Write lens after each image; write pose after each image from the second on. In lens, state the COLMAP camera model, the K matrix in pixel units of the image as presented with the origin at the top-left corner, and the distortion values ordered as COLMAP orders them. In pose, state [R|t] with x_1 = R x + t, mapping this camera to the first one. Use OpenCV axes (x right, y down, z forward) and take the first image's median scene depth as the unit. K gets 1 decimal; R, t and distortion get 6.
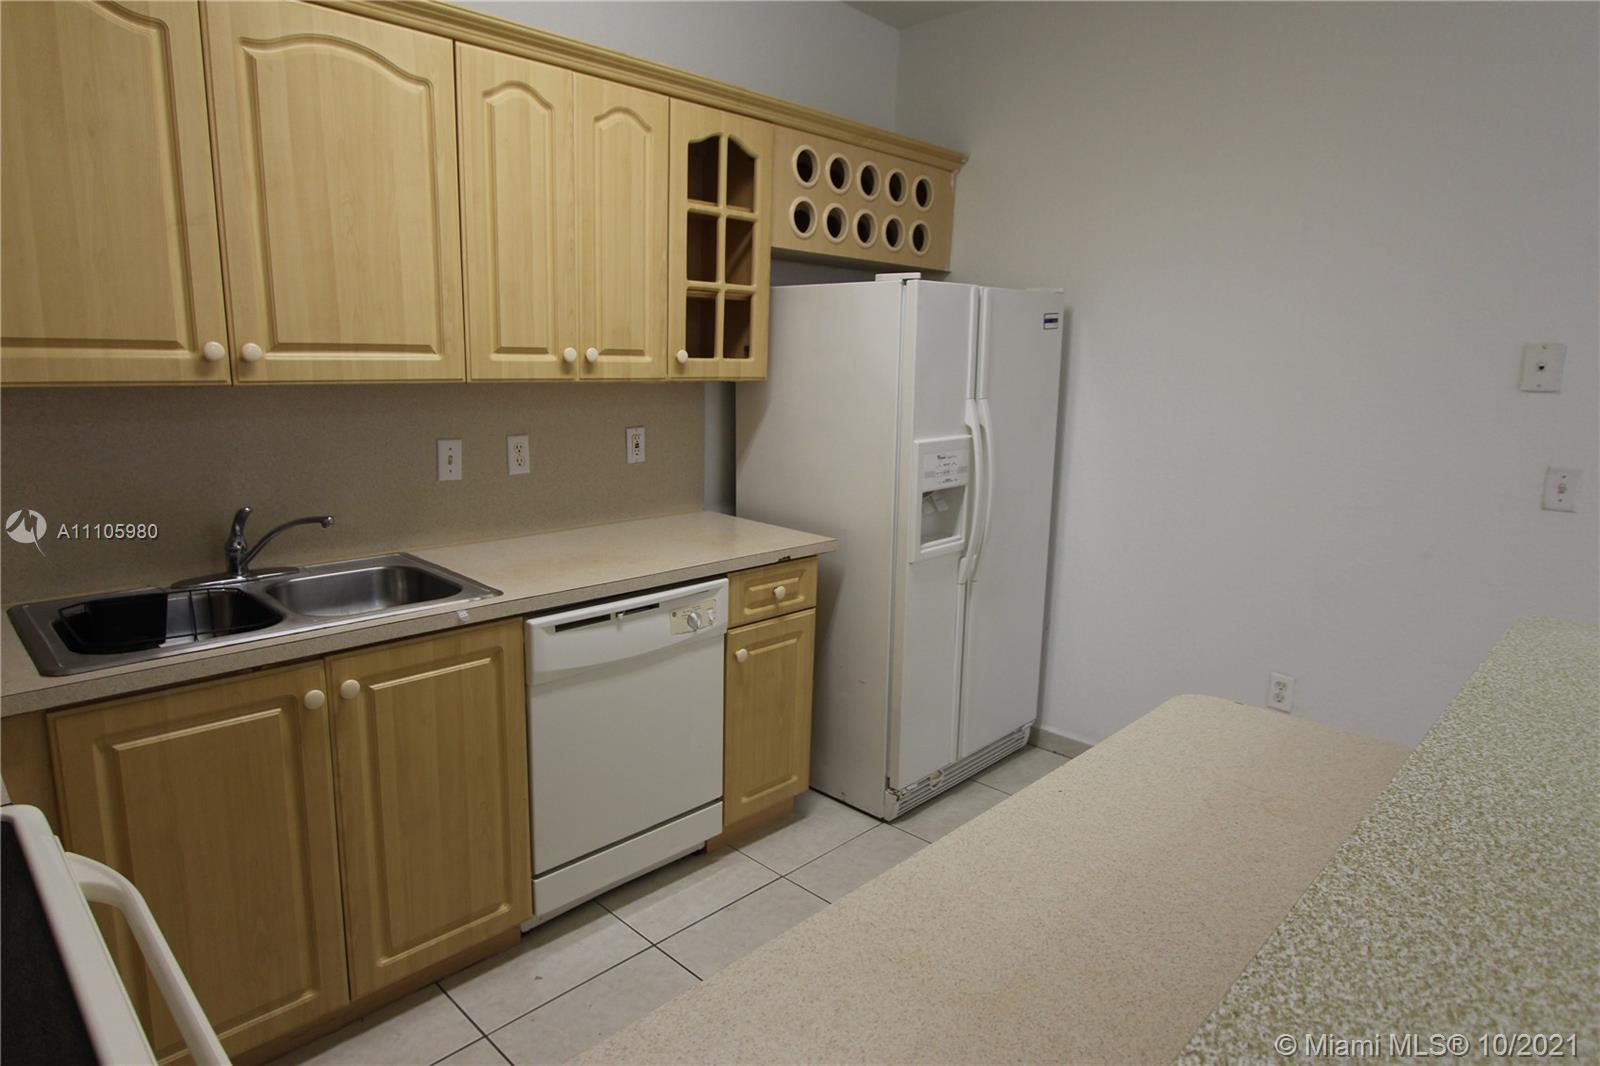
lens RADIAL K [[930.9, 0, 797.4], [0, 930.9, 527.8], [0, 0, 1]] dist [-0.008254, 0.002049]
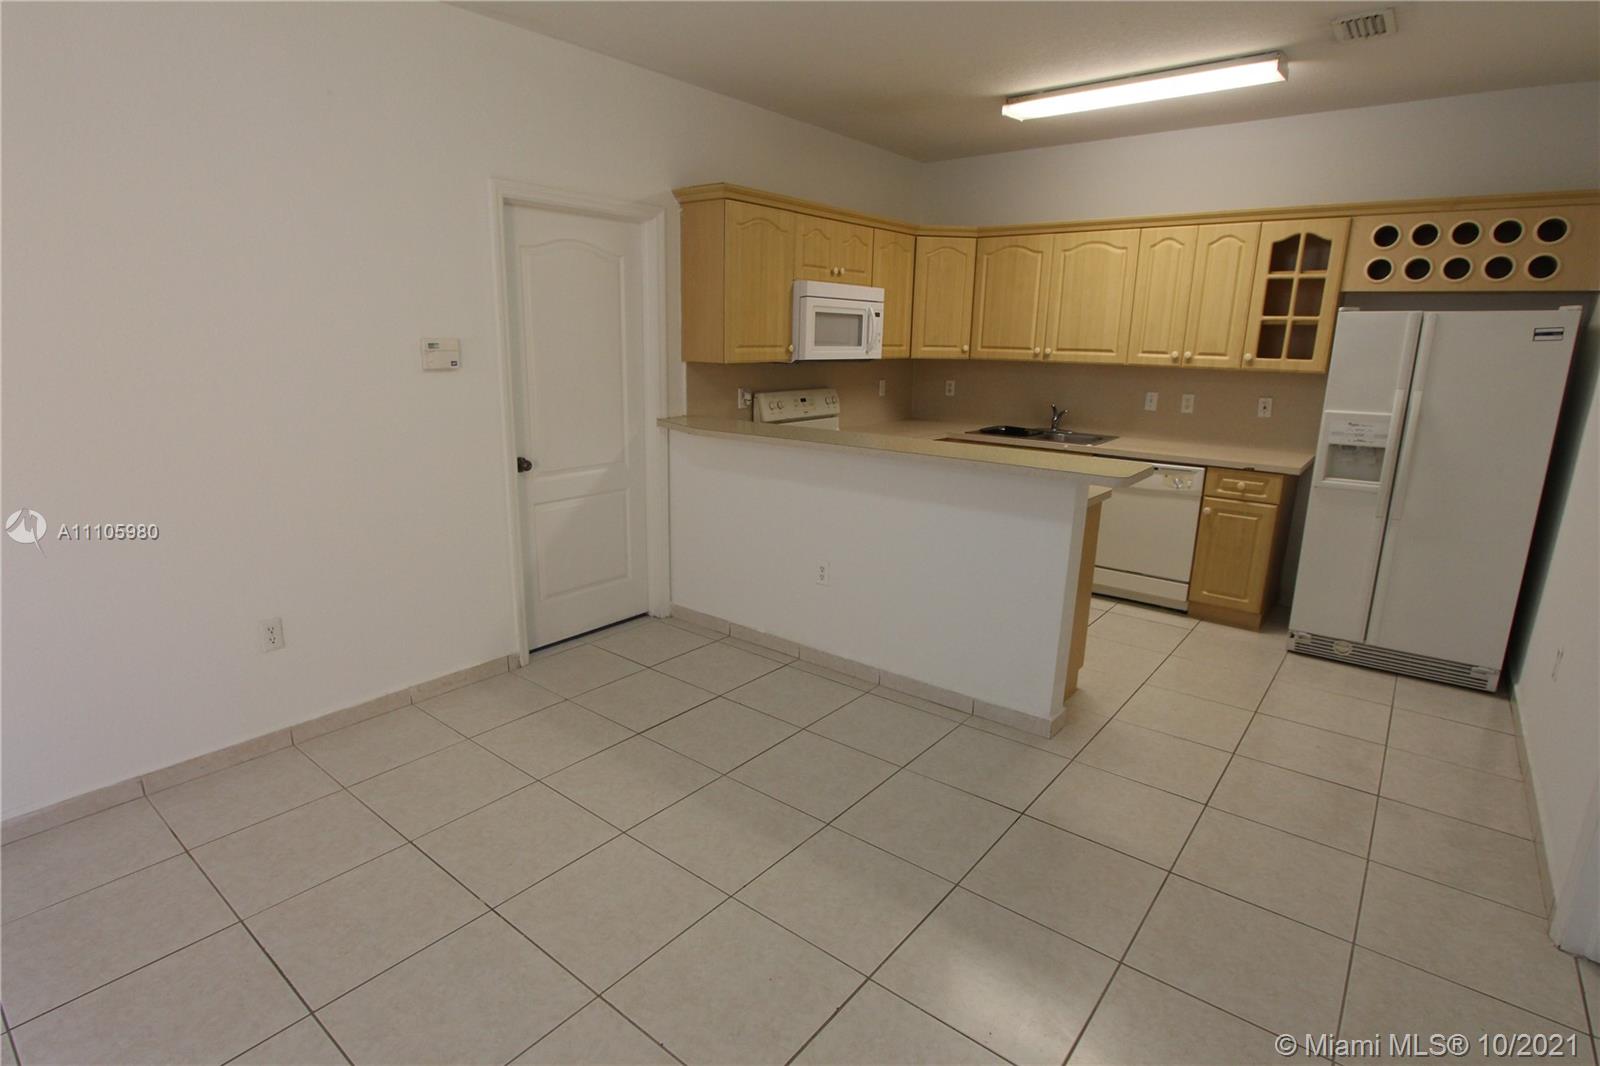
lens RADIAL K [[794.8, 0, 794.4], [0, 794.8, 531.0], [0, 0, 1]] dist [-0.026567, -0.000374]
pose [[0.109937, 0.220534, -0.969164, 1.409531], [-0.197245, 0.960522, 0.196193, 0.023600], [0.974171, 0.169594, 0.149096, -0.074772]]
